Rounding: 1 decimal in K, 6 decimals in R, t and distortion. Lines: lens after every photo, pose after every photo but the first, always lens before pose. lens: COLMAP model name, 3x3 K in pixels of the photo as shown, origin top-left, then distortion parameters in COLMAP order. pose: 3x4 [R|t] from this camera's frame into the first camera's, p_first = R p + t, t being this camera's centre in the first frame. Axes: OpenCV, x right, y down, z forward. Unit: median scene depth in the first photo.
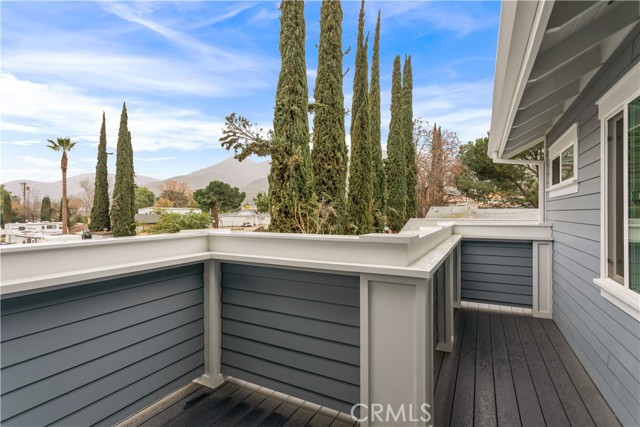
lens RADIAL K [[310.8, 0, 316.6], [0, 310.8, 218.1], [0, 0, 1]] dist [0.001122, 0.000218]
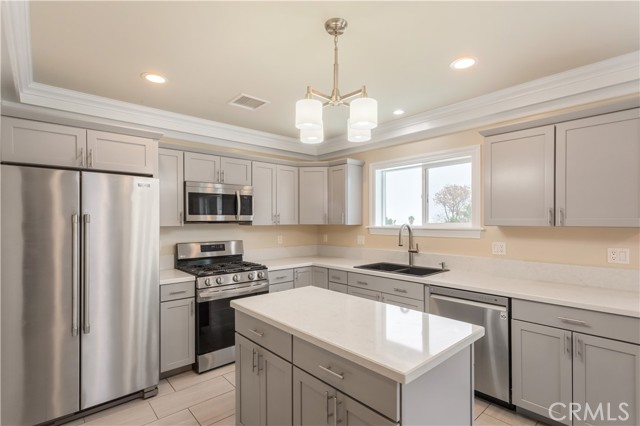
lens RADIAL K [[310.8, 0, 316.6], [0, 310.8, 217.6], [0, 0, 1]] dist [0.001122, 0.000218]
pose [[-0.349554, -0.004847, -0.936904, 1.293854], [-0.011382, 0.999935, -0.000927, -0.037248], [0.936847, 0.010340, -0.349586, 1.792577]]
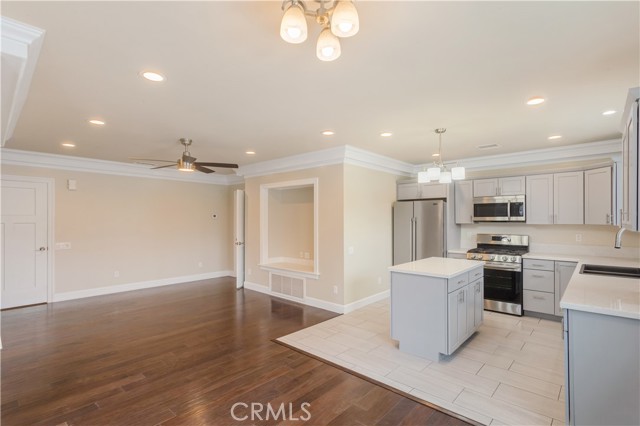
lens RADIAL K [[310.8, 0, 316.6], [0, 310.8, 217.6], [0, 0, 1]] dist [0.001122, 0.000218]
pose [[-0.969777, 0.003060, 0.243975, 0.164513], [0.004659, 0.999971, 0.005979, -0.088465], [-0.243950, 0.006935, -0.969763, 5.251919]]
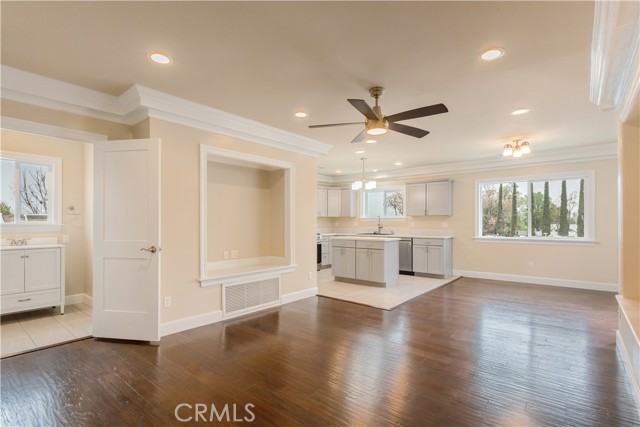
lens RADIAL K [[310.8, 0, 316.6], [0, 310.8, 218.1], [0, 0, 1]] dist [0.001122, 0.000218]
pose [[-0.210889, -0.010623, -0.977452, 5.996508], [-0.016095, 0.999843, -0.007394, 0.154709], [0.977378, 0.014173, -0.211027, 1.684871]]
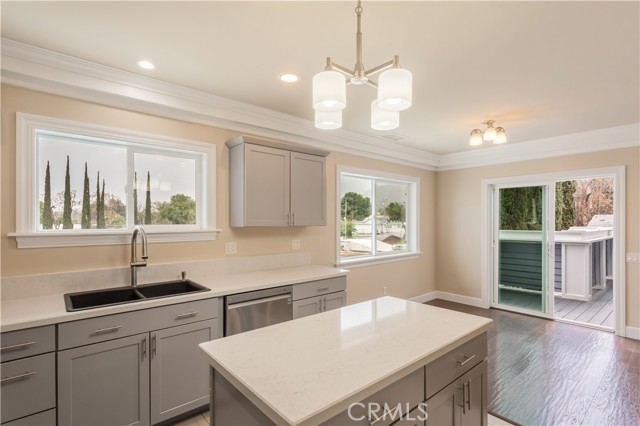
lens RADIAL K [[310.7, 0, 319.7], [0, 310.7, 223.3], [0, 0, 1]] dist [-0.000245, 0.000126]
pose [[0.931140, 0.002977, -0.364649, -0.044022], [-0.006584, 0.999941, -0.008649, 0.001013], [0.364602, 0.010454, 0.931105, -0.124050]]
